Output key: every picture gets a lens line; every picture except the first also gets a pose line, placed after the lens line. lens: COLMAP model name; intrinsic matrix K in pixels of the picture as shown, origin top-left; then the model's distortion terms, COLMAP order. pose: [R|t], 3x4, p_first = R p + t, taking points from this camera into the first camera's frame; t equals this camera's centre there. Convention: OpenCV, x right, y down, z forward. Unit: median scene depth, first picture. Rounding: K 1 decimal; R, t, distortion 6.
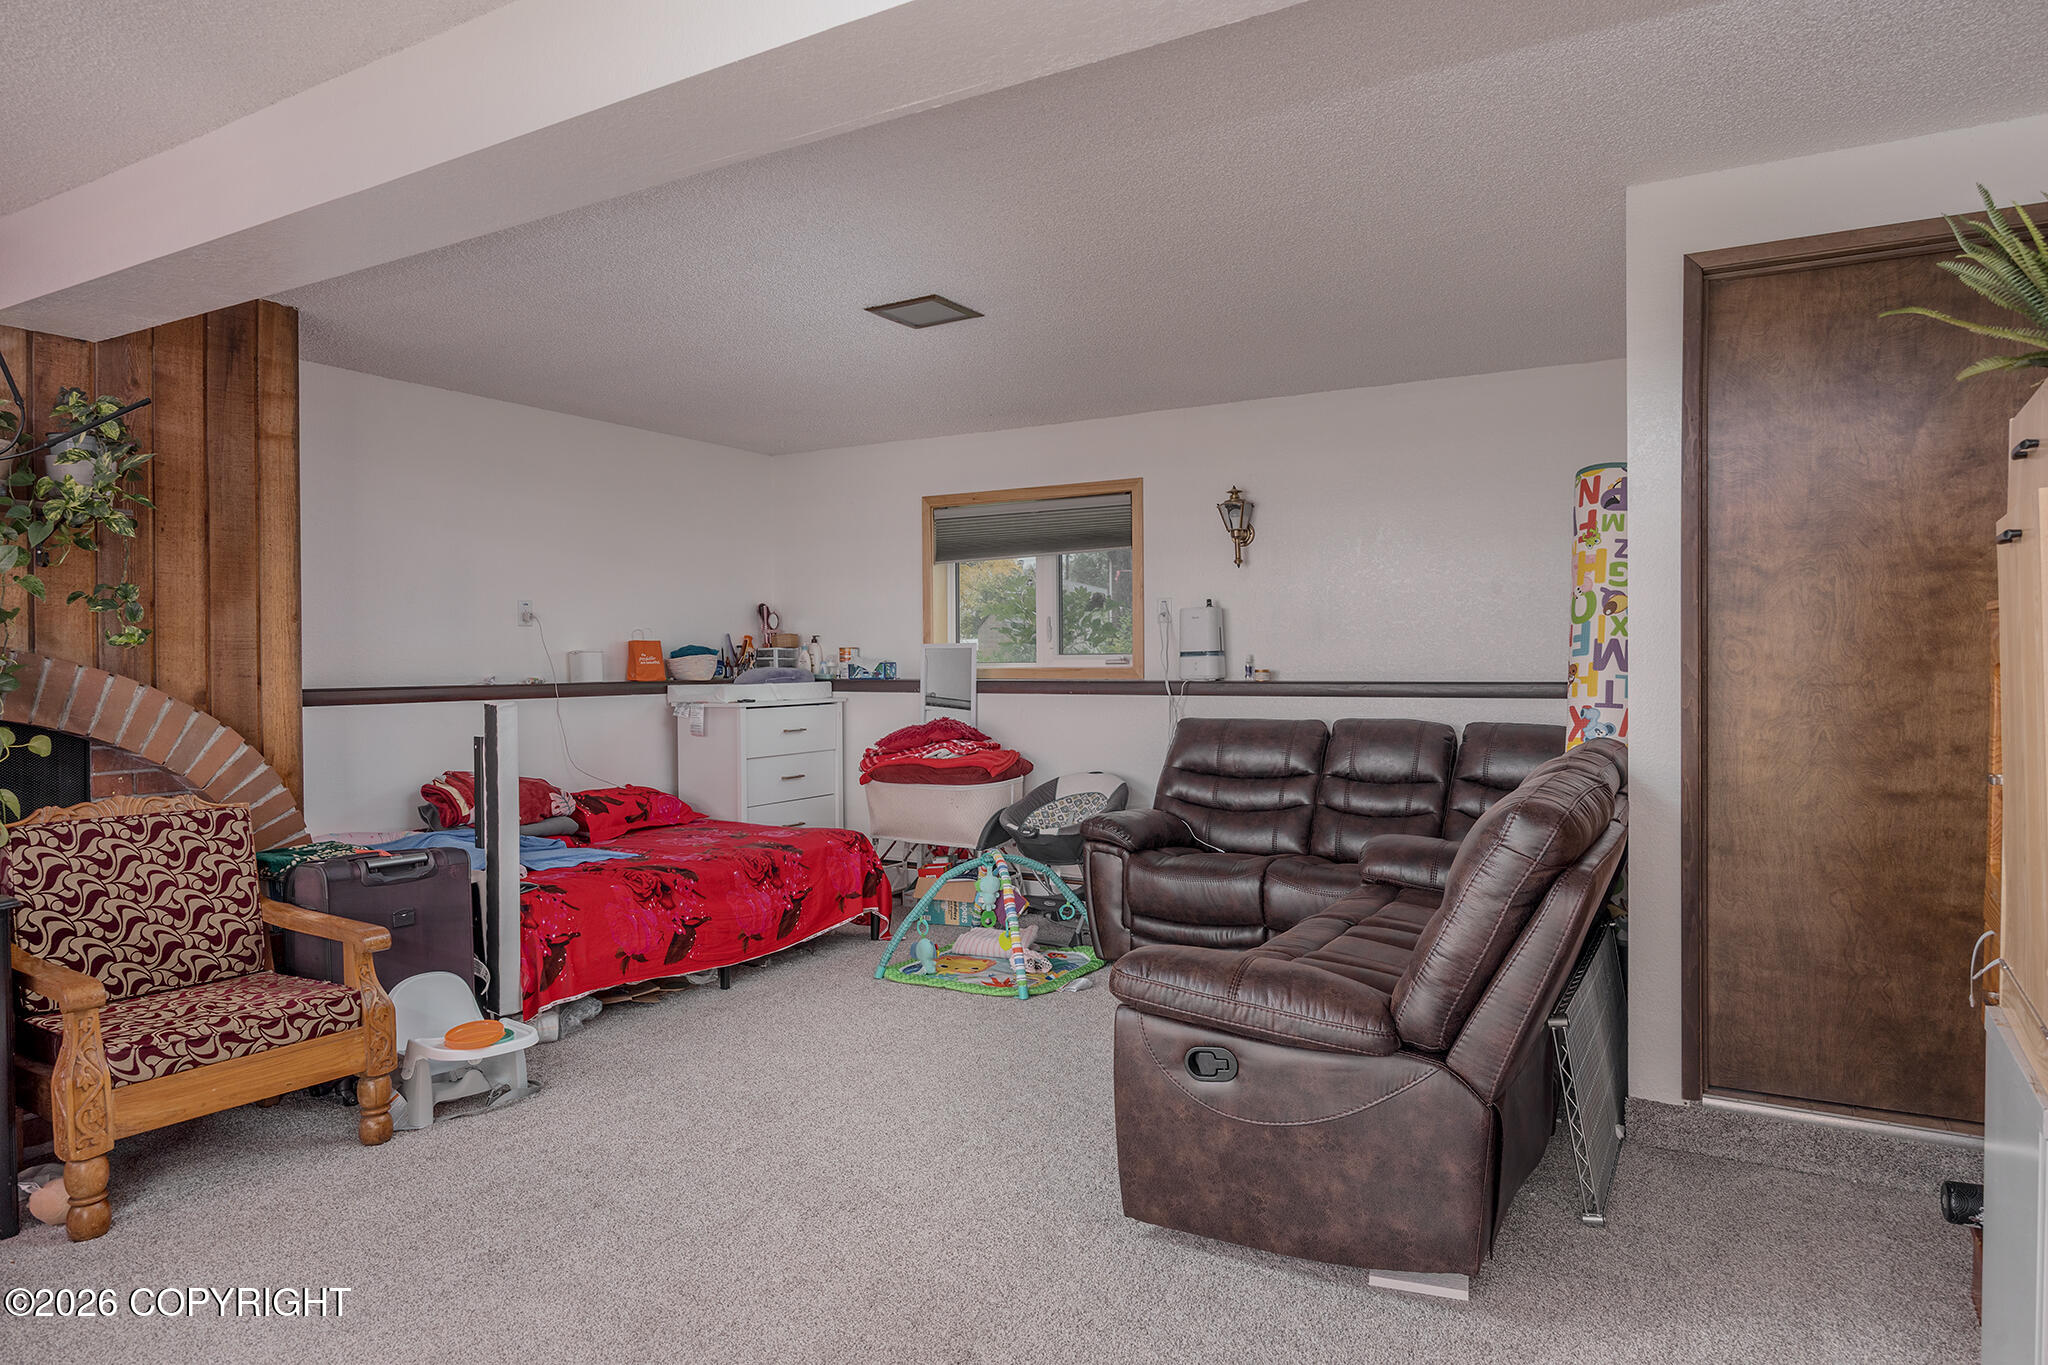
lens RADIAL K [[1241.0, 0, 1028.6], [0, 1241.0, 678.5], [0, 0, 1]] dist [-0.017274, 0.005067]
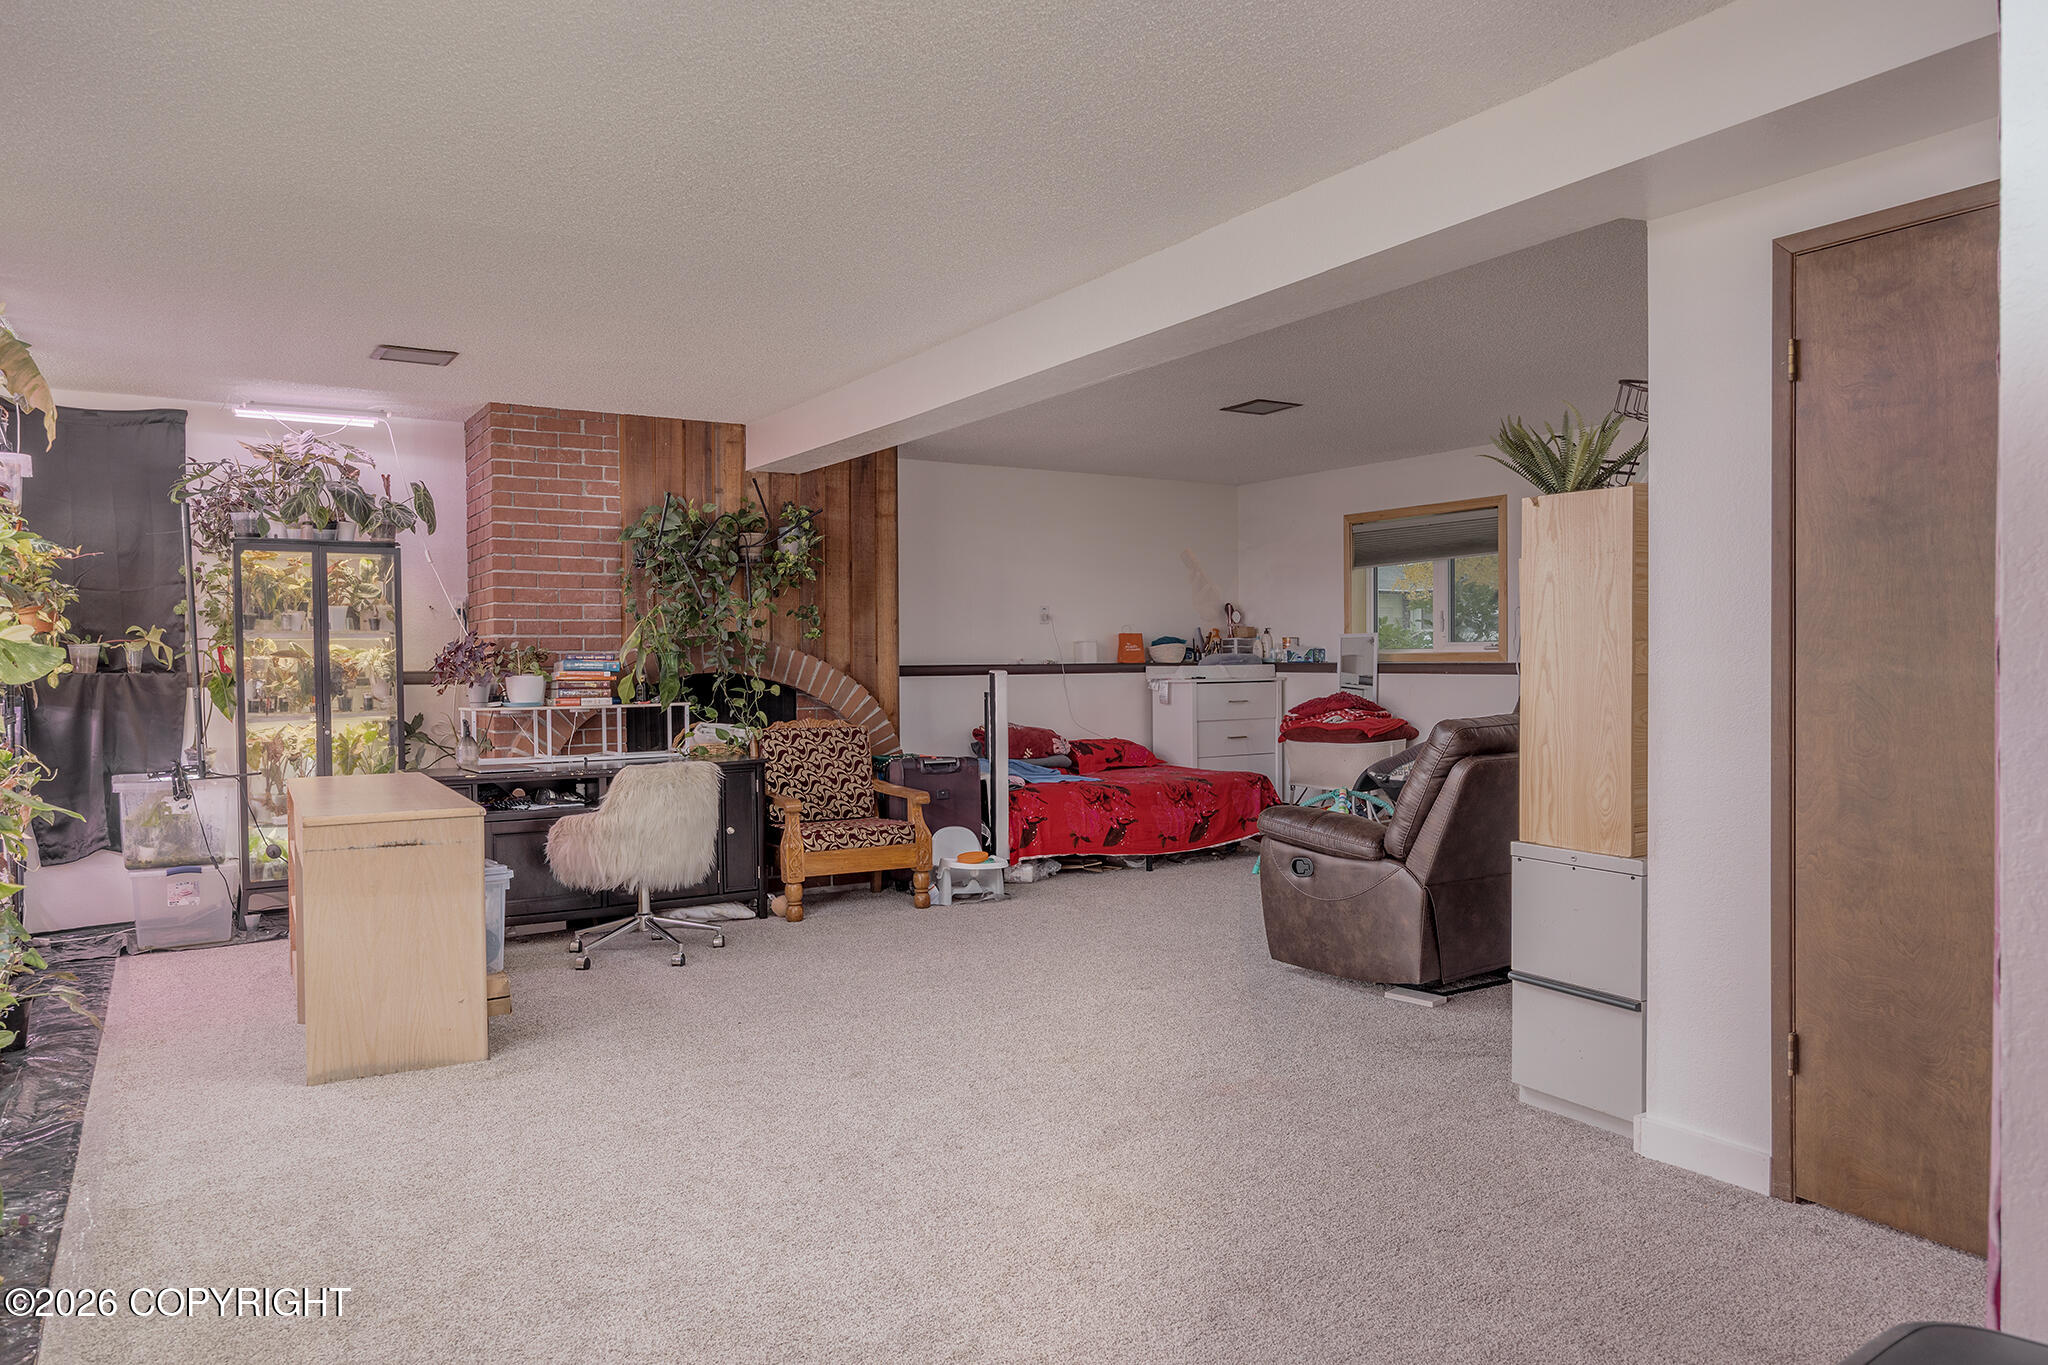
lens RADIAL K [[1380.7, 0, 1023.5], [0, 1380.7, 681.5], [0, 0, 1]] dist [-0.000868, 0.000189]
pose [[0.883479, 0.007277, -0.468414, 0.476000], [-0.004533, 0.999965, 0.006984, 0.019654], [0.468449, -0.004047, 0.883481, -0.627343]]
